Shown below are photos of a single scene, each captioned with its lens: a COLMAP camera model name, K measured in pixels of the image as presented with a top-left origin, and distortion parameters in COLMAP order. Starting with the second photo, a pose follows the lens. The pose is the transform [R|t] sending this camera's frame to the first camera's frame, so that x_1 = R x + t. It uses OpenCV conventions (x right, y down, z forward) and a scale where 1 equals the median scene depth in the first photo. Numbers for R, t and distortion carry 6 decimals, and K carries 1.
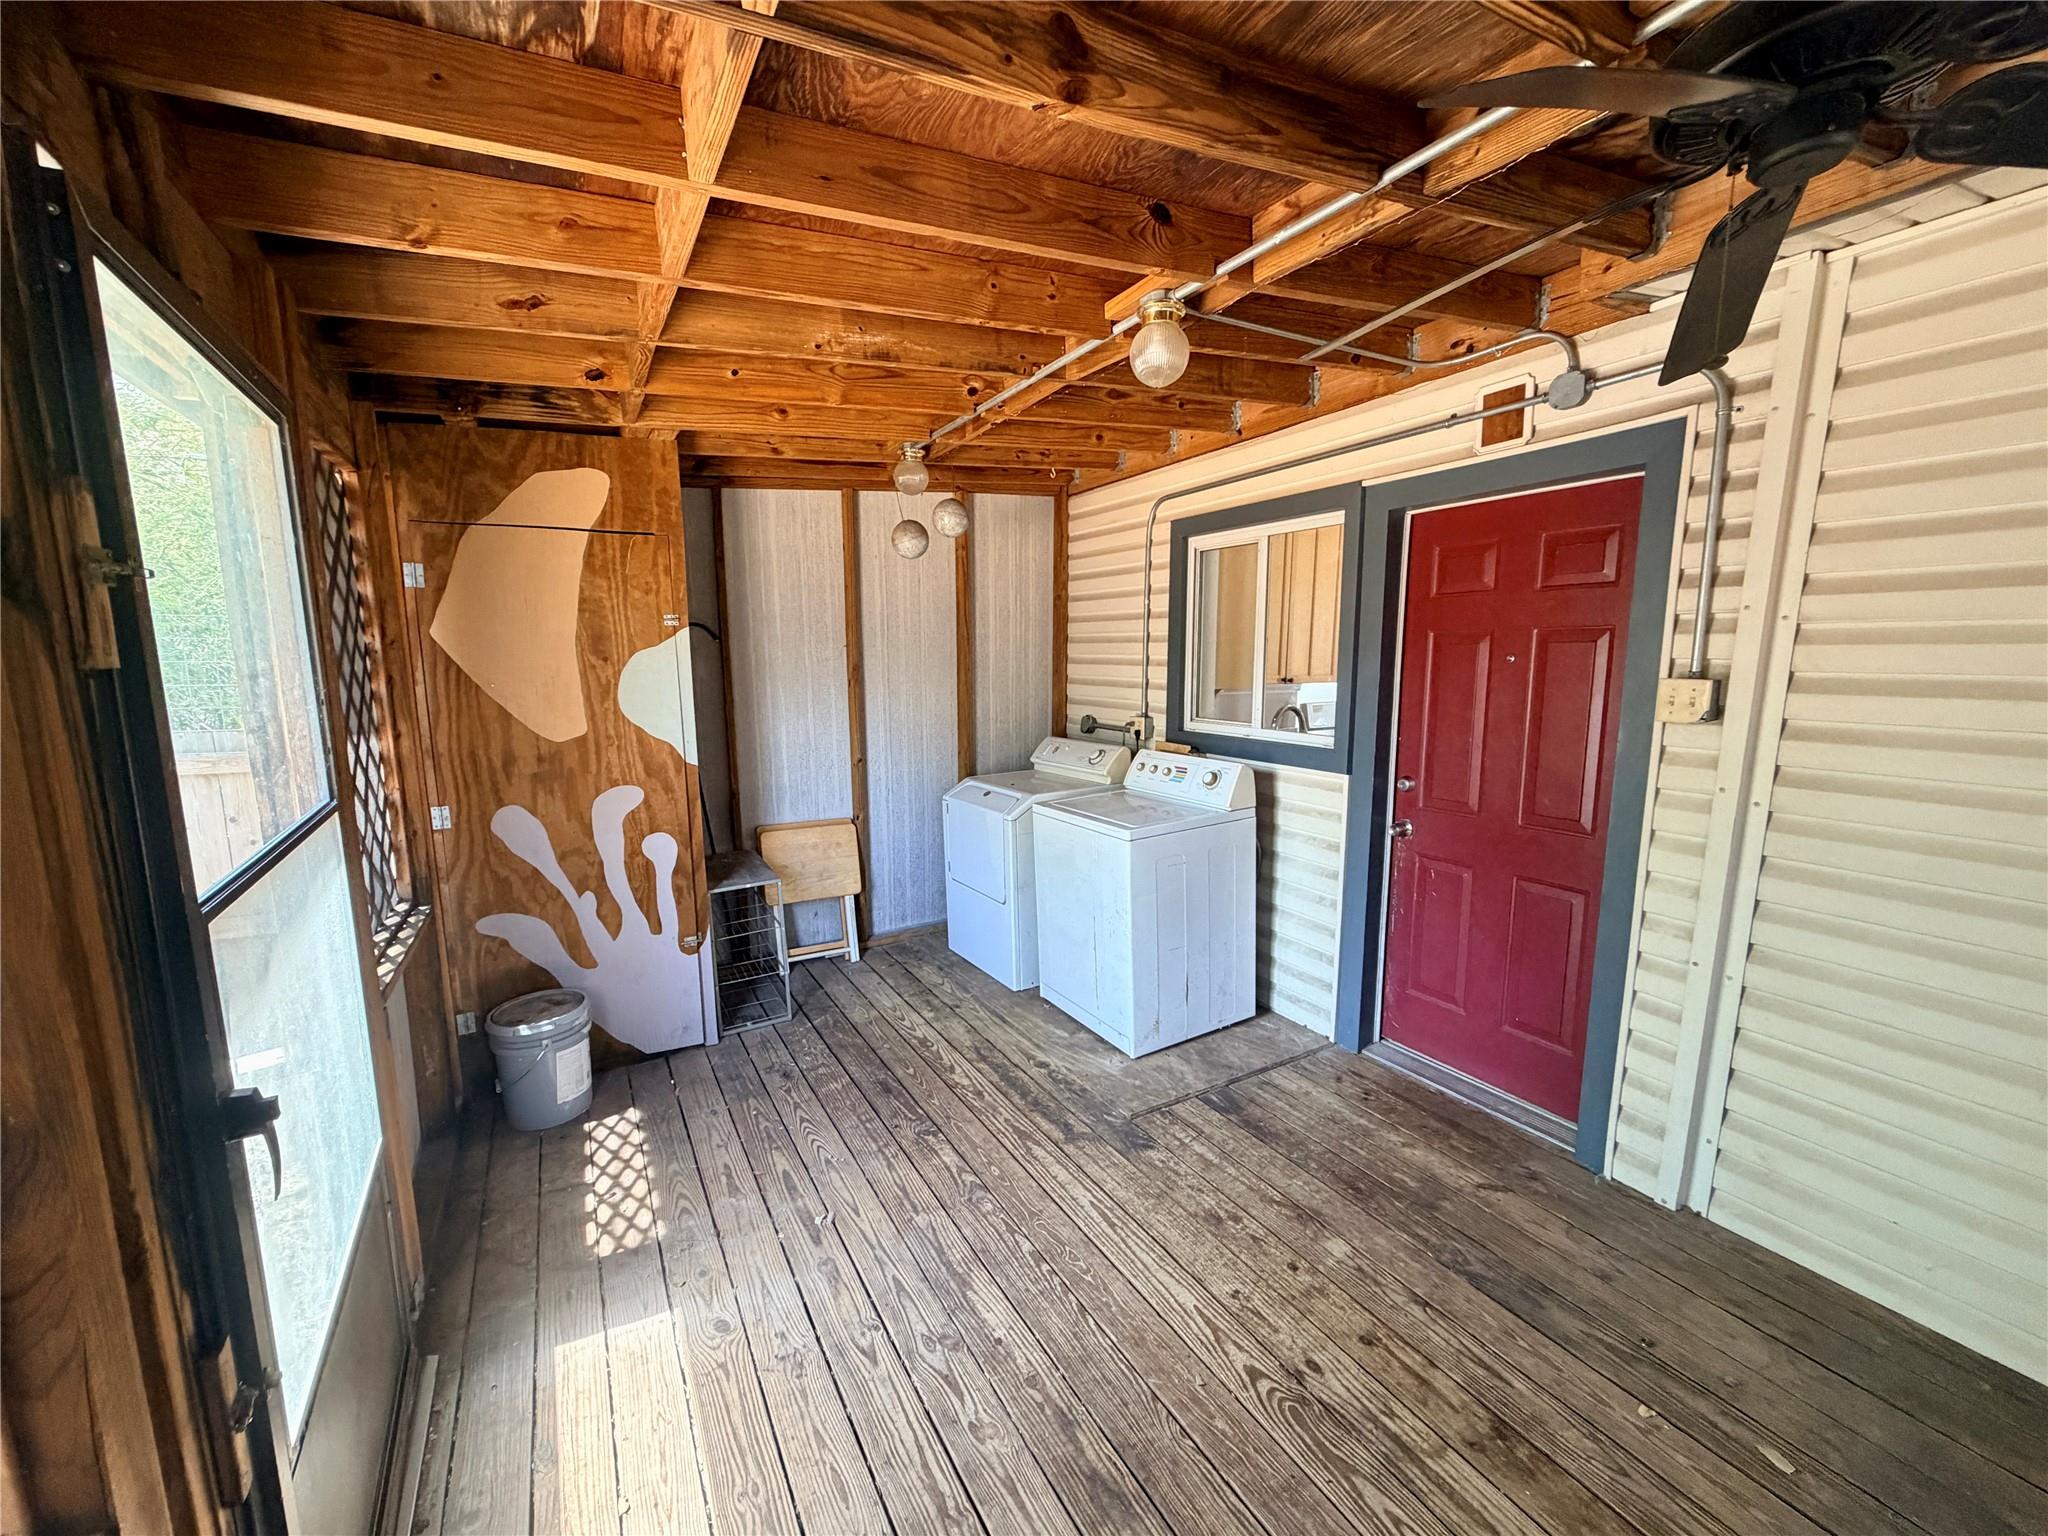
lens RADIAL K [[817.0, 0, 1022.1], [0, 817.0, 762.1], [0, 0, 1]] dist [0.000785, -0.000097]
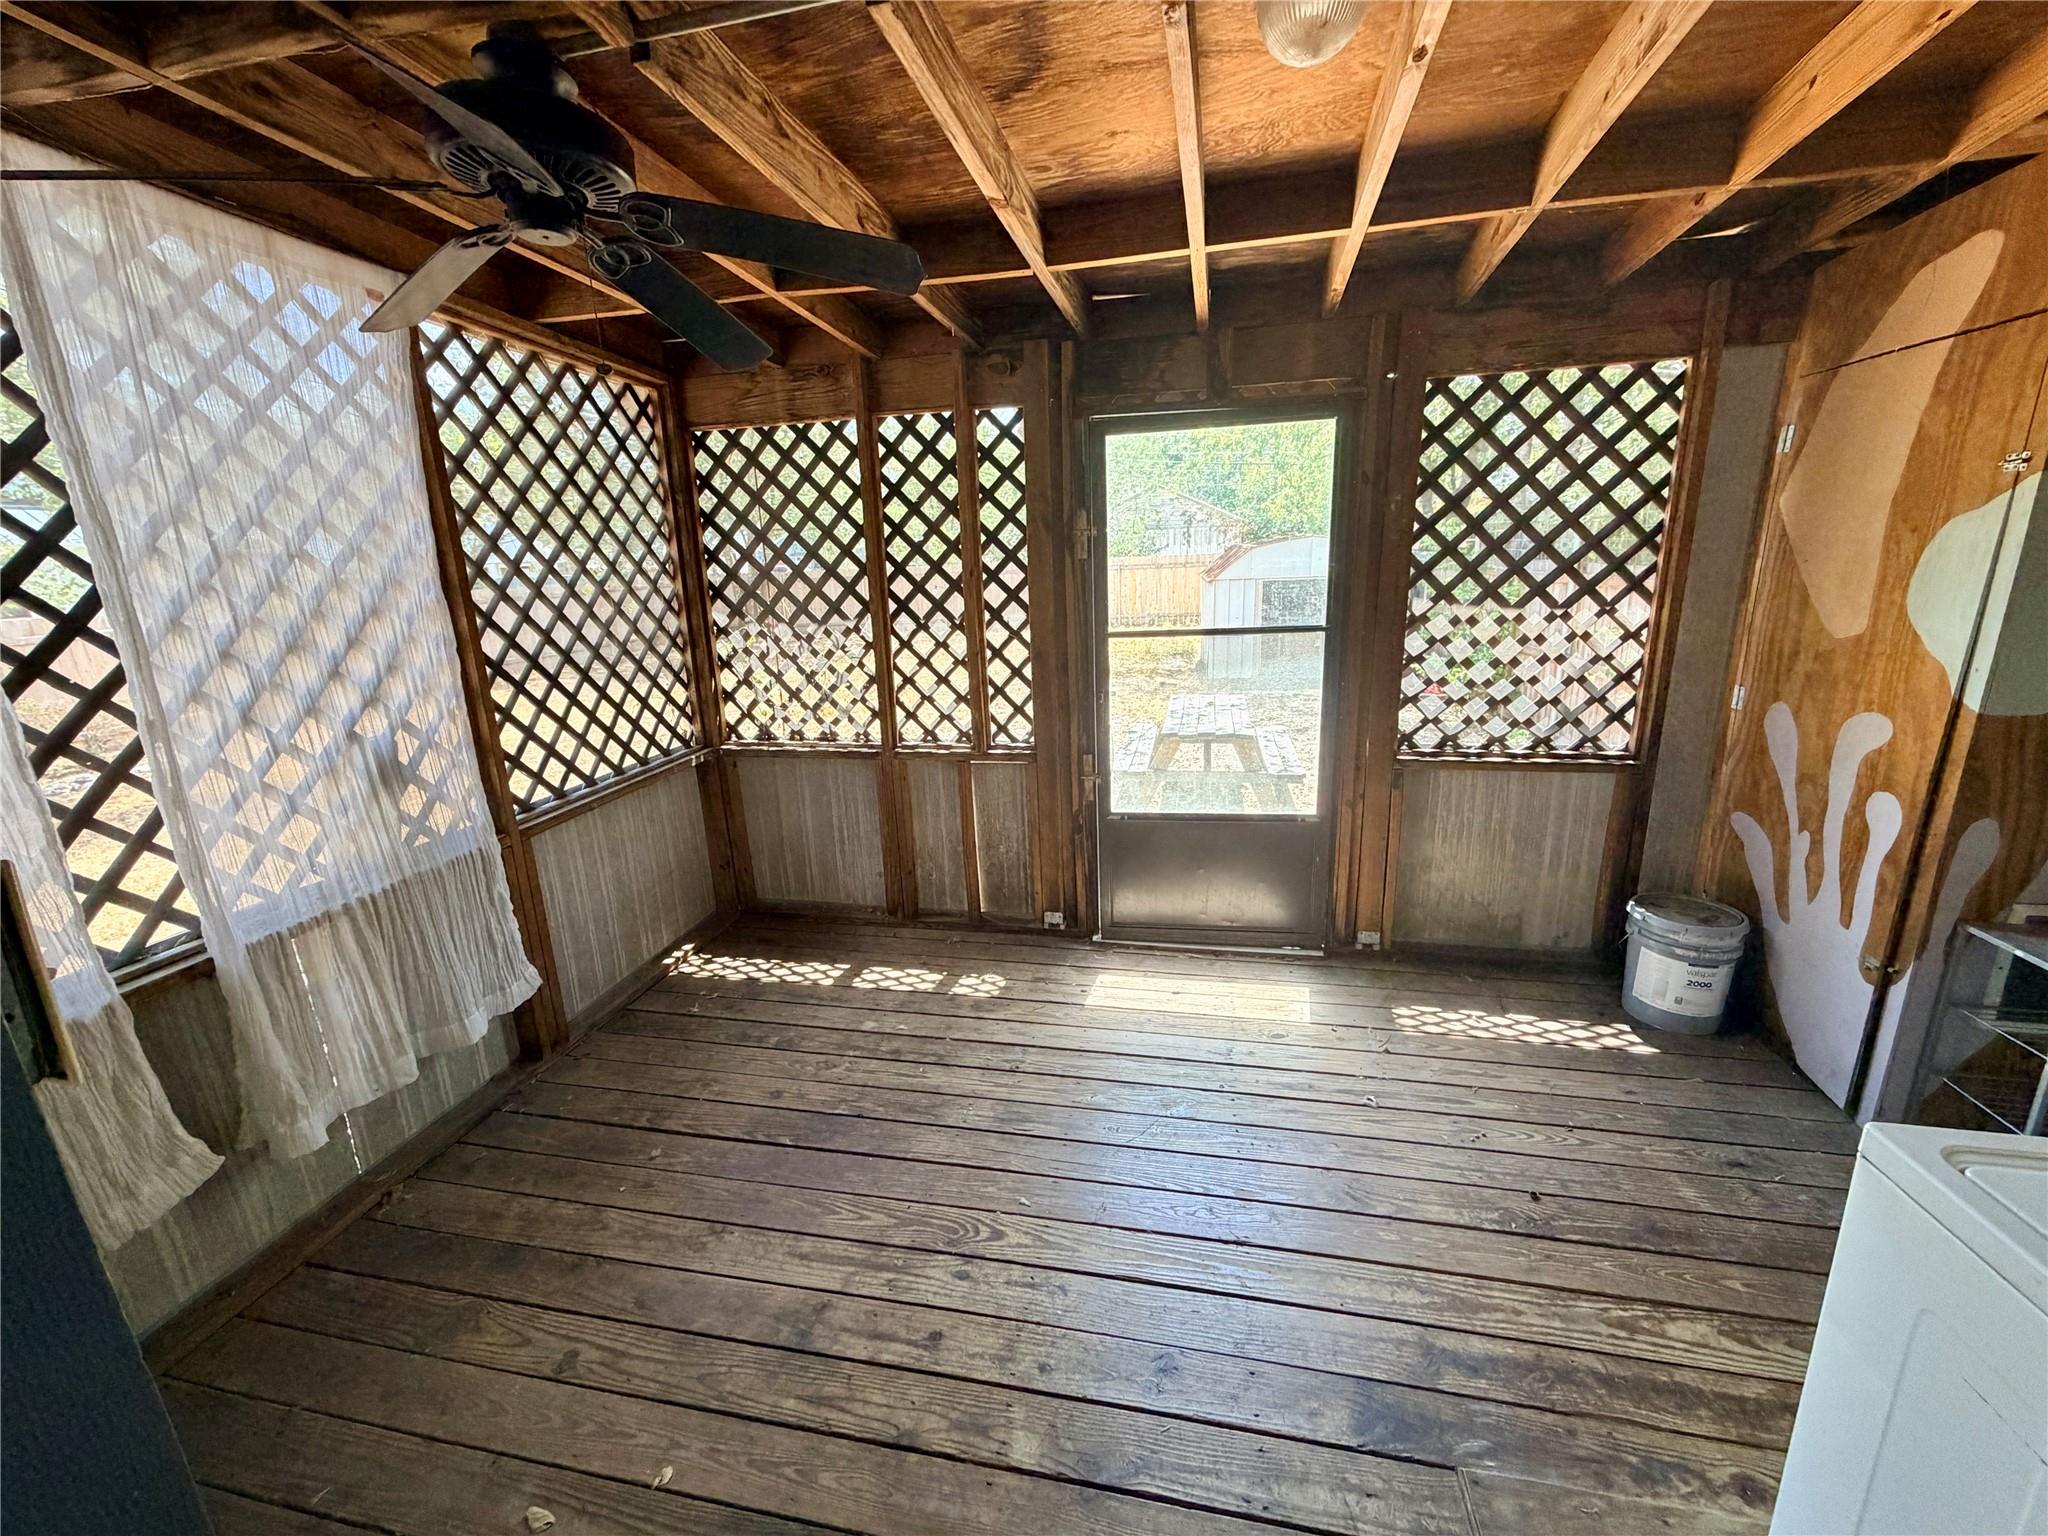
lens RADIAL K [[817.0, 0, 1022.2], [0, 817.0, 774.7], [0, 0, 1]] dist [0.000785, -0.000097]
pose [[-0.662942, 0.232378, -0.711694, 0.560963], [-0.050496, 0.934567, 0.352186, -0.143448], [0.746966, 0.269417, -0.607830, 0.946795]]
